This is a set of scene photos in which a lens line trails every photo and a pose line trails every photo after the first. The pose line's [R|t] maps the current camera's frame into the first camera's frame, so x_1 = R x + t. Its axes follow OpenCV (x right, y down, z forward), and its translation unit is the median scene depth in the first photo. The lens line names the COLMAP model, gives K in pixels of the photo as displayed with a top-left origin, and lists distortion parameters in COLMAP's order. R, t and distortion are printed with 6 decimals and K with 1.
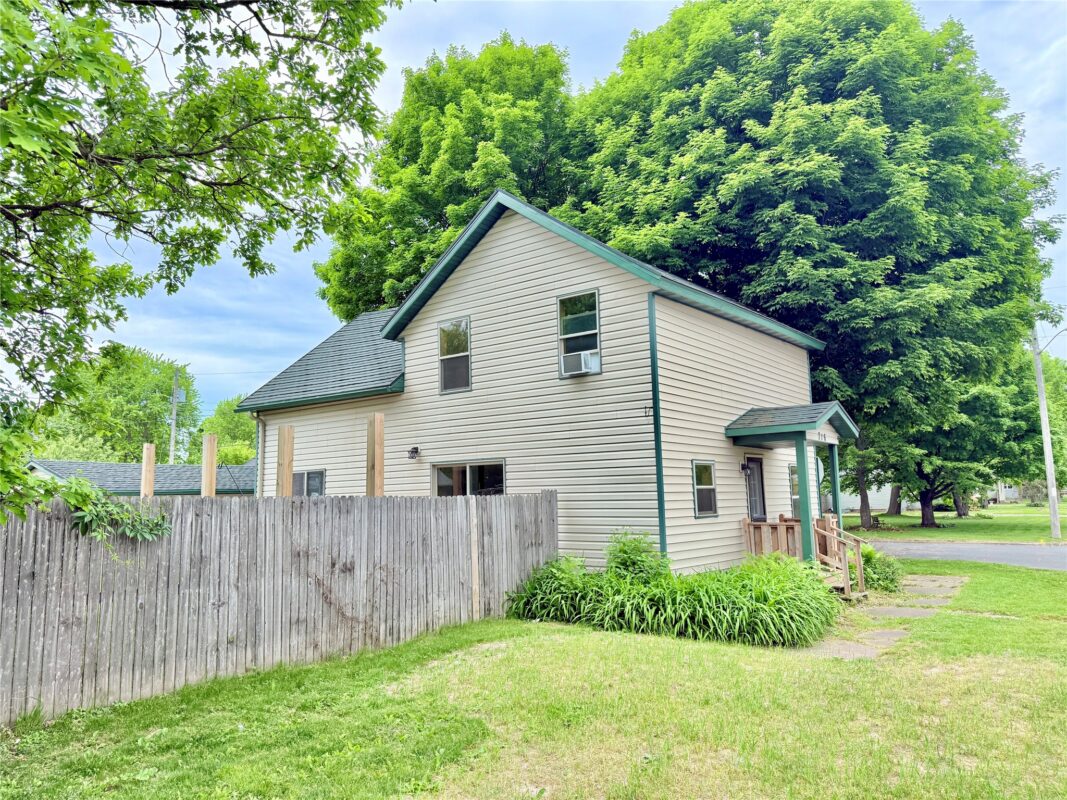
lens RADIAL K [[756.7, 0, 533.2], [0, 756.7, 397.7], [0, 0, 1]] dist [-0.008702, -0.005847]
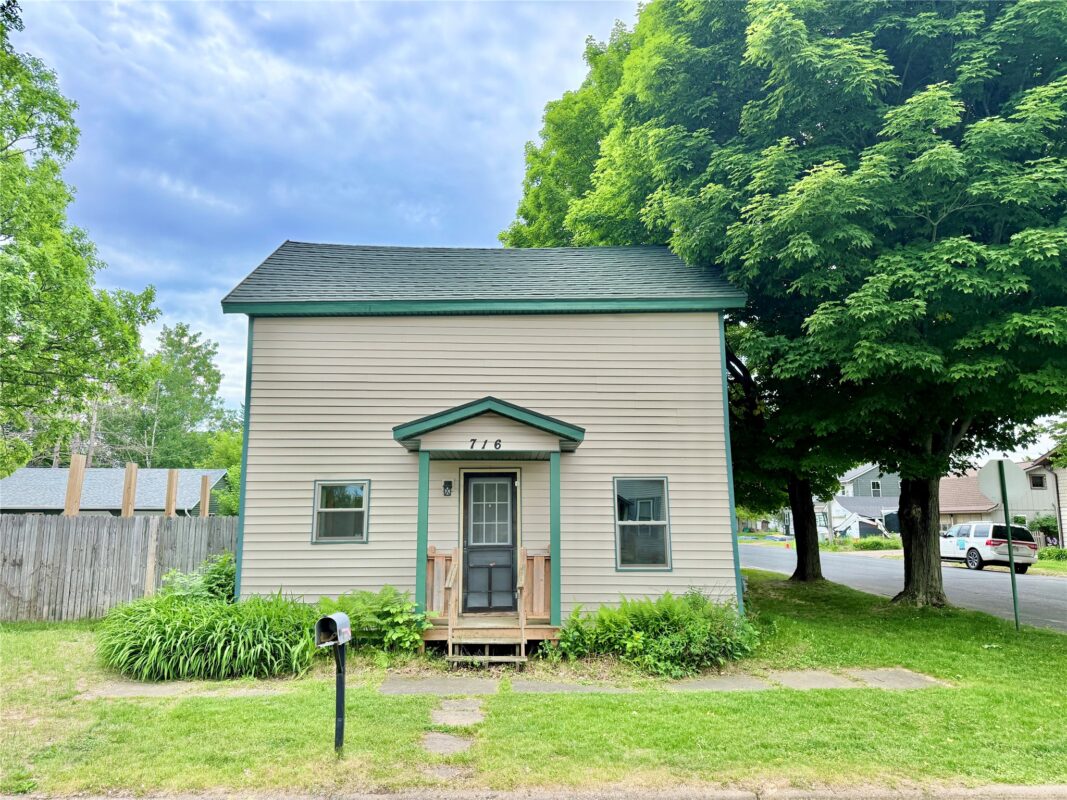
lens RADIAL K [[756.7, 0, 533.1], [0, 756.7, 395.2], [0, 0, 1]] dist [-0.008702, -0.005847]
pose [[0.621934, -0.113532, -0.774796, 1.475316], [0.089451, 0.993258, -0.073741, 0.091196], [0.777944, -0.023444, 0.627896, 0.818597]]
